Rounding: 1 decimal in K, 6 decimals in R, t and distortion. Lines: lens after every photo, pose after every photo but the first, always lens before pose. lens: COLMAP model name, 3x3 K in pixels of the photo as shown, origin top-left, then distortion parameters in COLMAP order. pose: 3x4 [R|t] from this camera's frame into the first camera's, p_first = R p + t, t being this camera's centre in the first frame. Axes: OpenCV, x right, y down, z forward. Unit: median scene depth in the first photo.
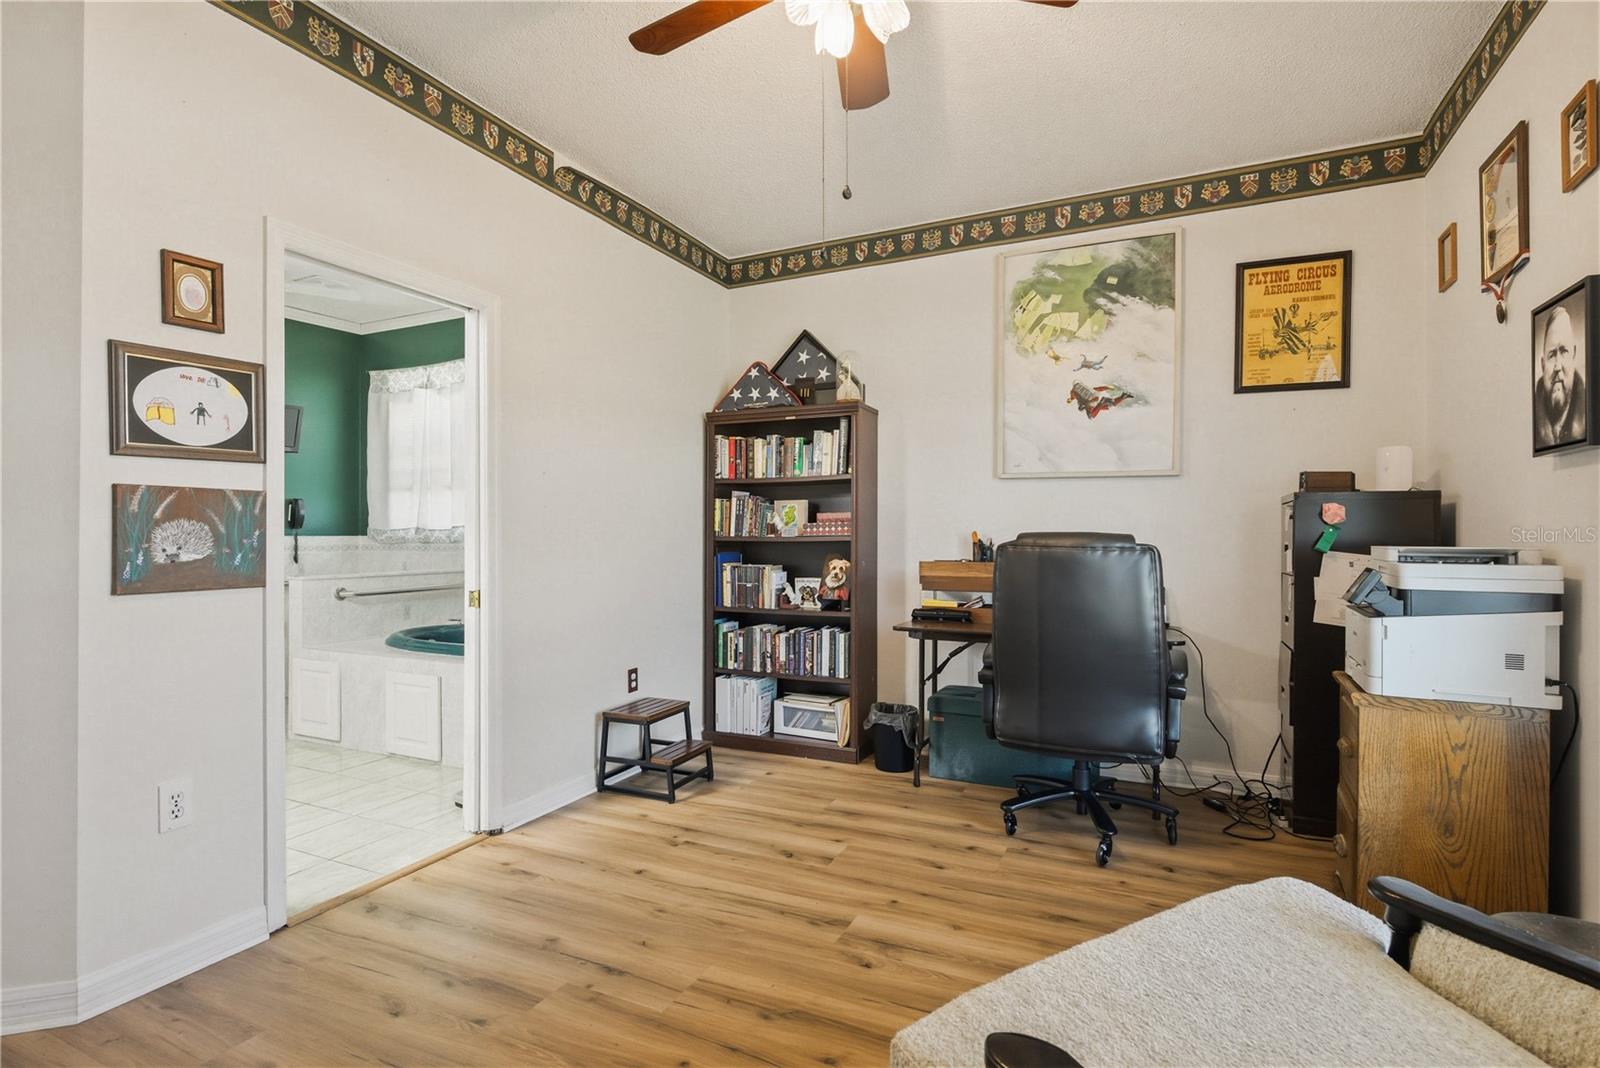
lens RADIAL K [[781.0, 0, 798.7], [0, 781.0, 529.0], [0, 0, 1]] dist [0.000712, -0.000238]
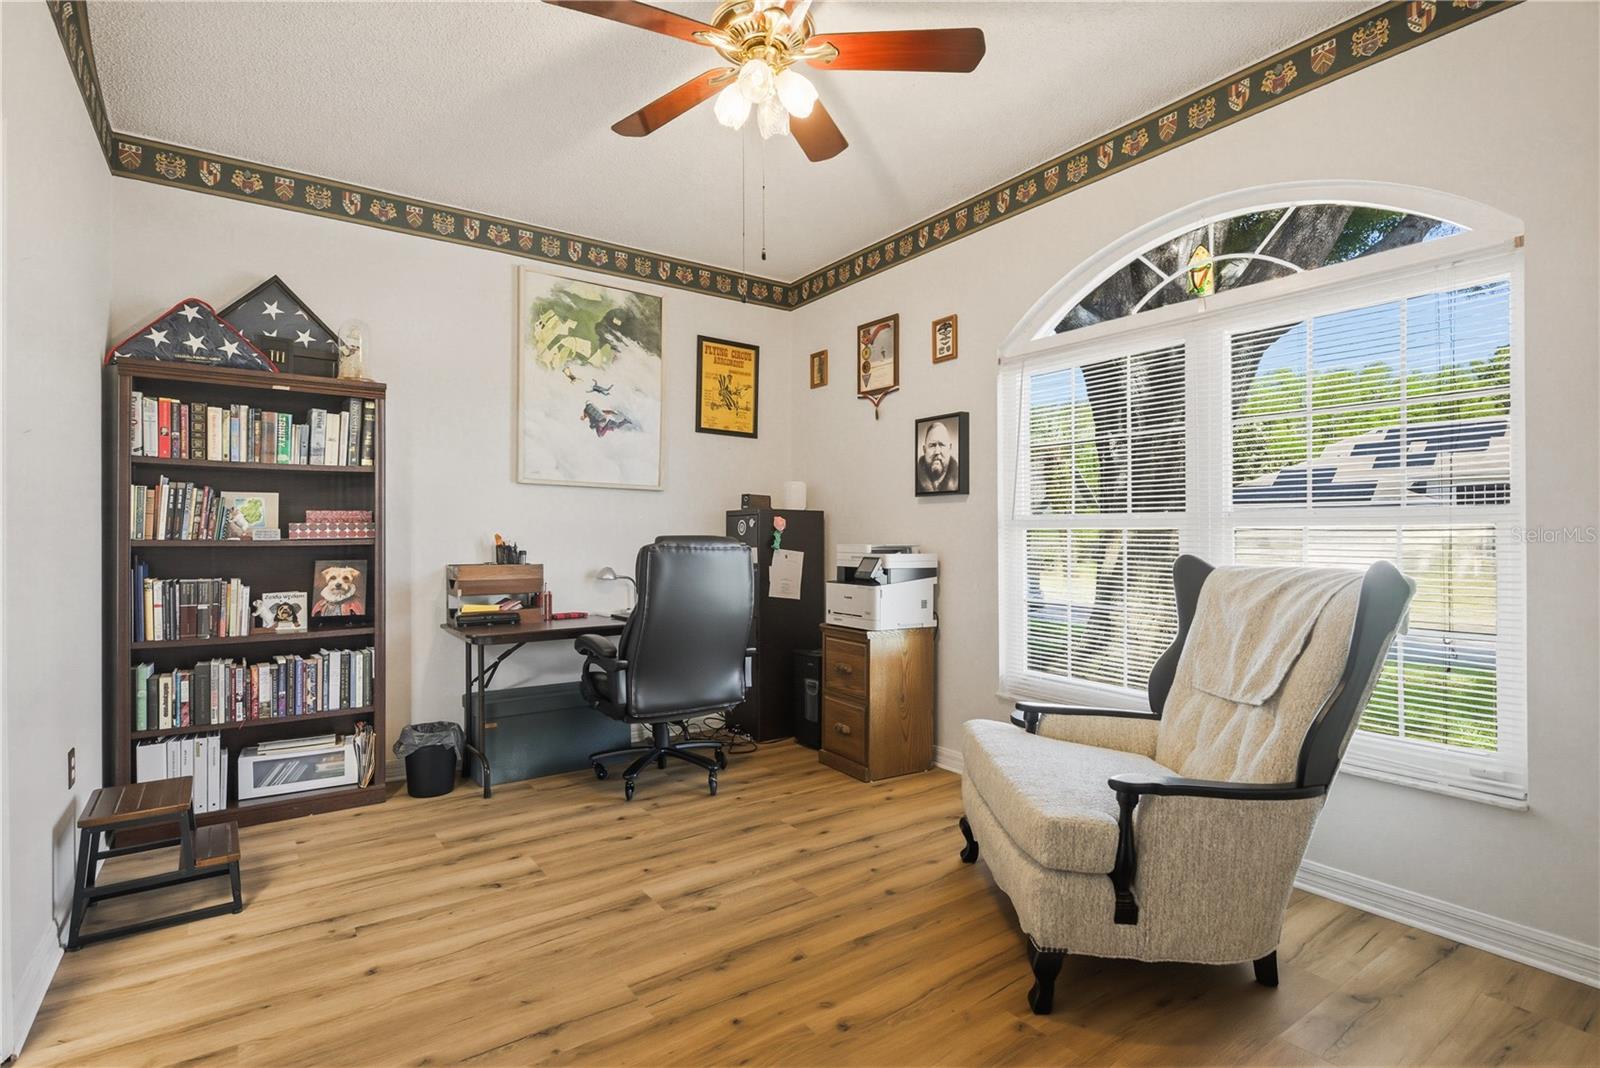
lens RADIAL K [[788.4, 0, 800.0], [0, 788.4, 534.0], [0, 0, 1]] dist [0.000565, -0.000238]
pose [[0.480995, 0.004810, 0.876710, -0.495912], [-0.006022, 0.999979, -0.002183, 0.002539], [-0.876703, -0.004230, 0.481014, 0.182486]]
